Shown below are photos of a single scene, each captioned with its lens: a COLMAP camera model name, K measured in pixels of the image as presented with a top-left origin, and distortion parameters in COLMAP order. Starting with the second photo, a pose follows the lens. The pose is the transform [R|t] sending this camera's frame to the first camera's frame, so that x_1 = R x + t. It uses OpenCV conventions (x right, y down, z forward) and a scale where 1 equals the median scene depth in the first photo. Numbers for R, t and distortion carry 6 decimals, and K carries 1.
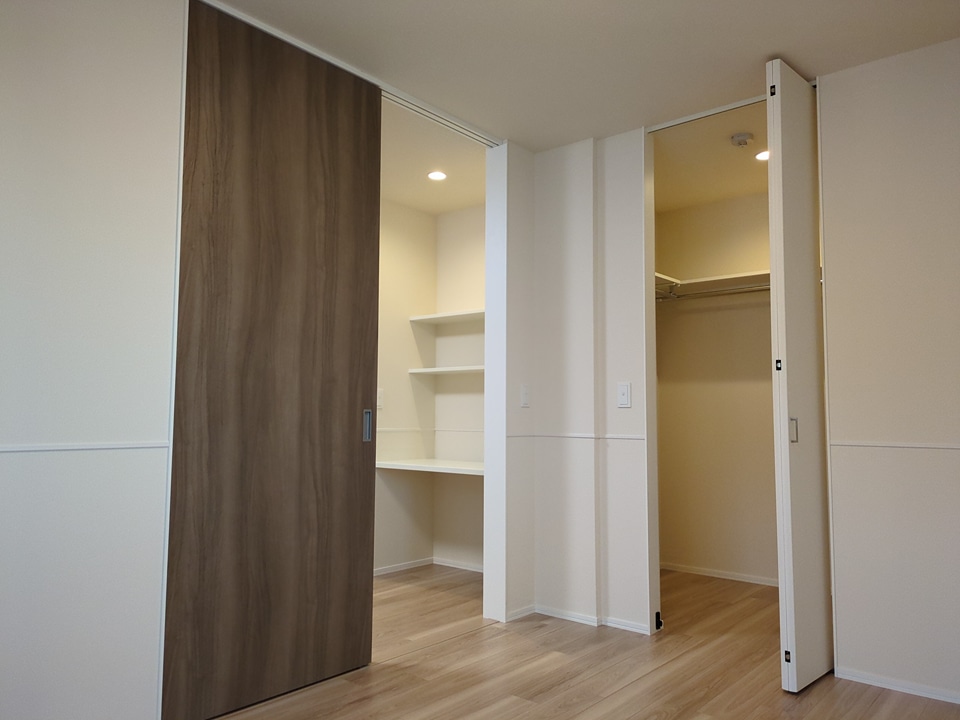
lens RADIAL K [[710.9, 0, 484.2], [0, 710.9, 364.6], [0, 0, 1]] dist [0.050827, -0.047973]
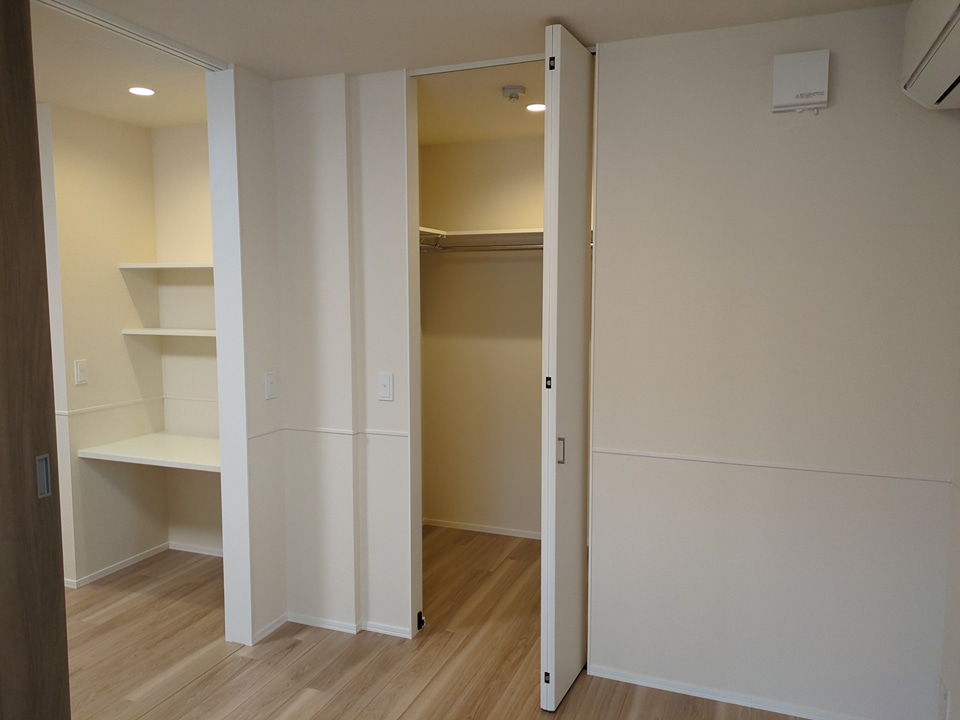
lens RADIAL K [[710.9, 0, 484.2], [0, 710.9, 364.6], [0, 0, 1]] dist [0.050827, -0.047973]
pose [[0.947632, -0.036989, 0.317216, 0.032658], [-0.019005, 0.984979, 0.171628, -0.140075], [-0.318799, -0.168669, 0.932694, 0.136248]]
